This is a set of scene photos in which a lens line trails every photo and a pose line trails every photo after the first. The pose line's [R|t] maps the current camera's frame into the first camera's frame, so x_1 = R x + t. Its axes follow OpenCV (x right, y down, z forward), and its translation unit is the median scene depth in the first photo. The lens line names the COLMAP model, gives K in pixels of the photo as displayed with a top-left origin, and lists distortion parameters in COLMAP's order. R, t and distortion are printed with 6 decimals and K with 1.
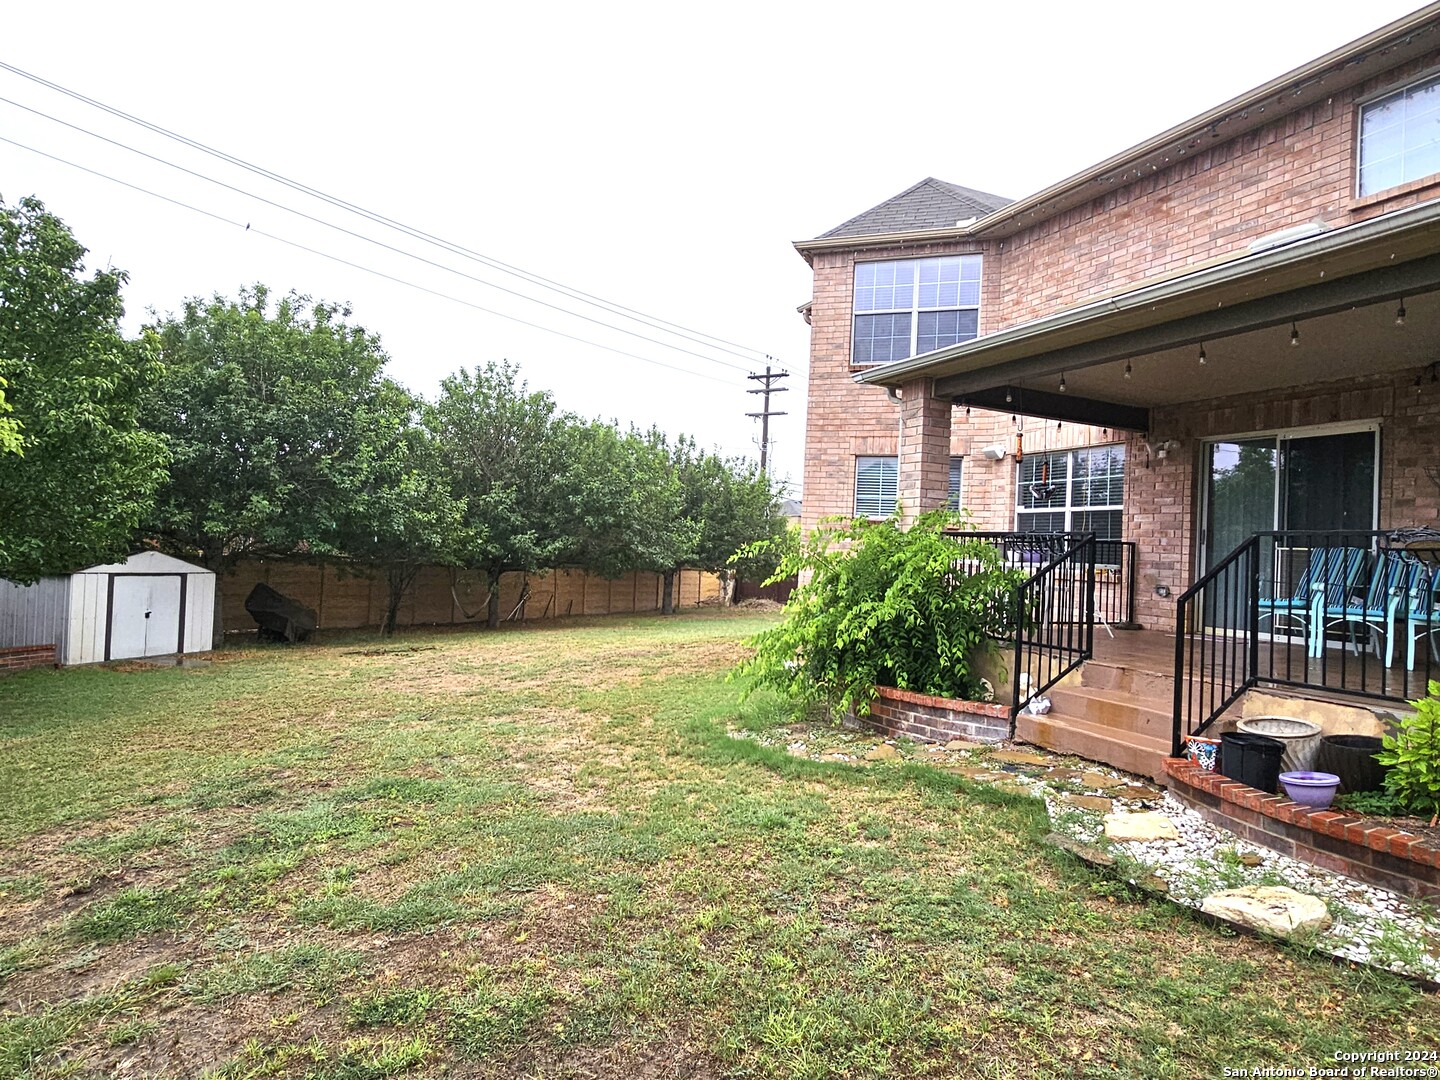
lens RADIAL K [[882.2, 0, 715.3], [0, 882.2, 536.0], [0, 0, 1]] dist [-0.001921, -0.001439]
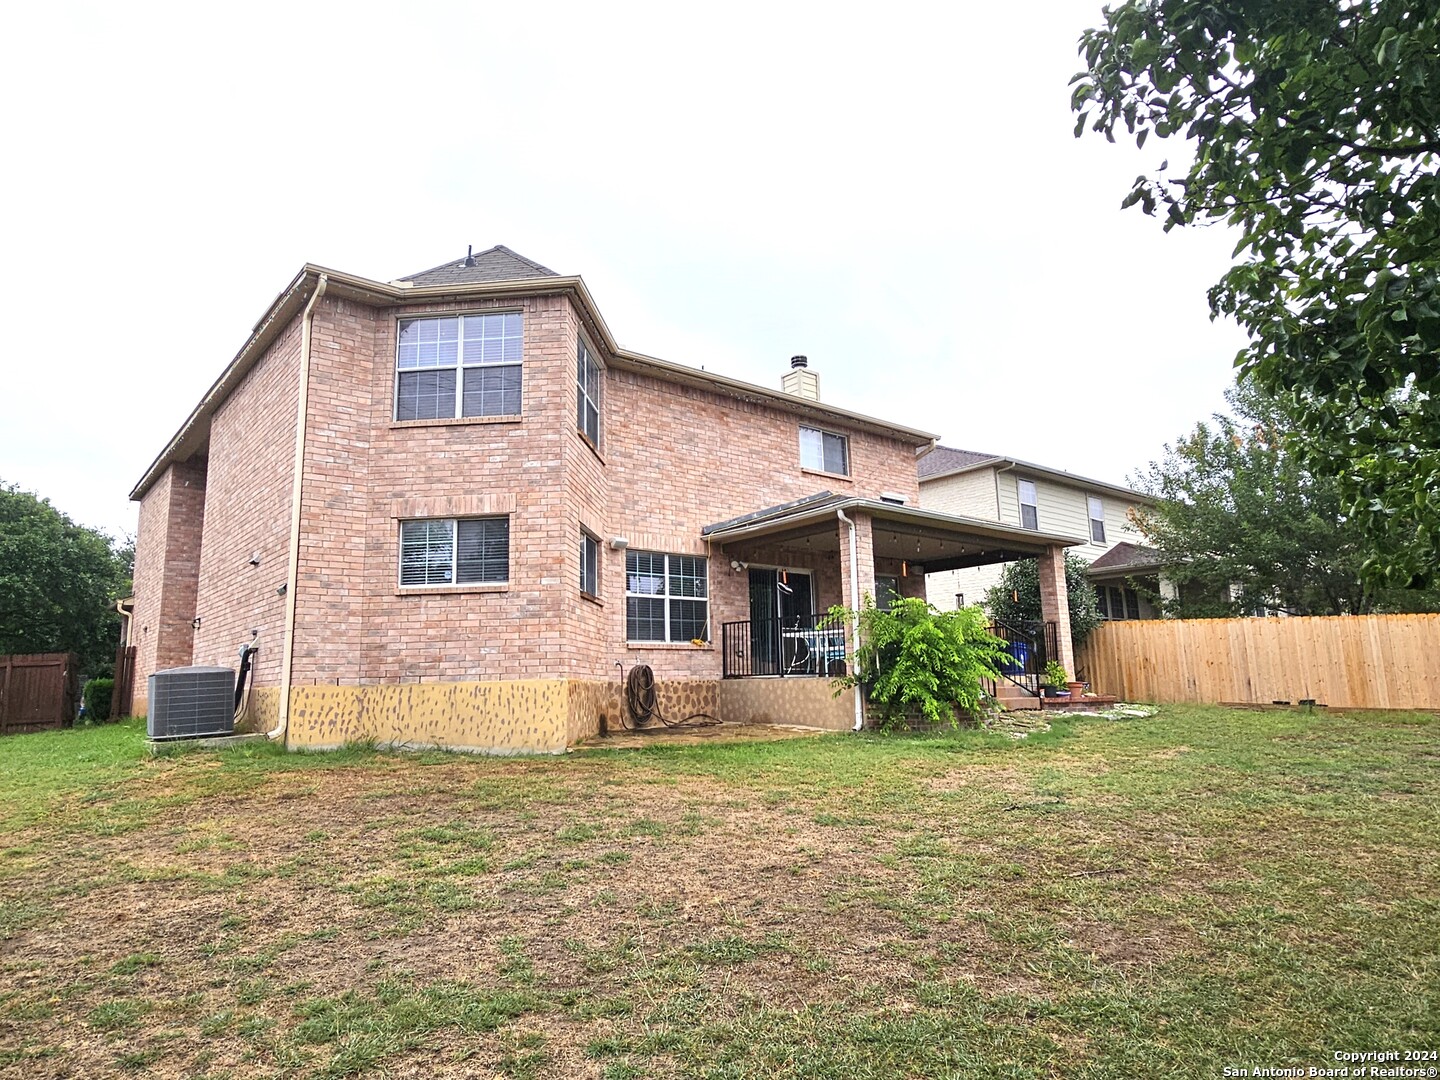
lens RADIAL K [[882.2, 0, 715.3], [0, 882.2, 536.0], [0, 0, 1]] dist [-0.001921, -0.001439]
pose [[-0.270274, 0.128269, 0.954201, -1.204834], [-0.007526, 0.990774, -0.135318, 0.077705], [-0.962754, -0.043754, -0.266815, 1.696858]]
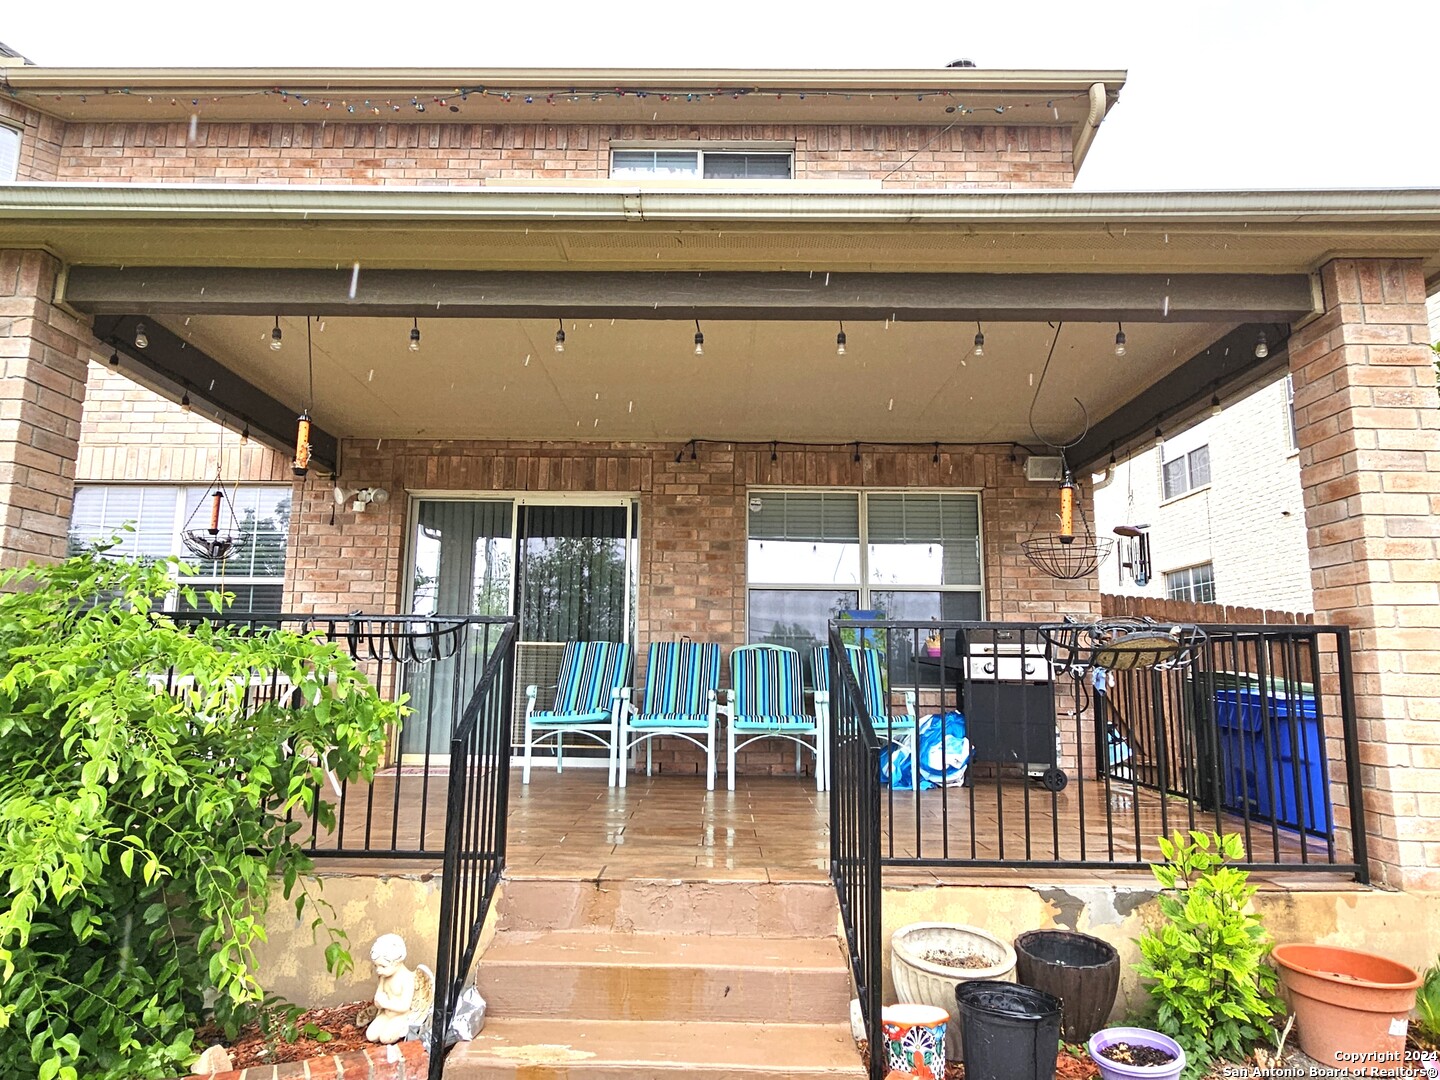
lens RADIAL K [[882.2, 0, 715.3], [0, 882.2, 536.0], [0, 0, 1]] dist [-0.001921, -0.001439]
pose [[0.418925, 0.101055, 0.902380, -0.000288], [-0.010473, 0.994259, -0.106482, 0.001363], [-0.907960, 0.035157, 0.417579, 0.521378]]
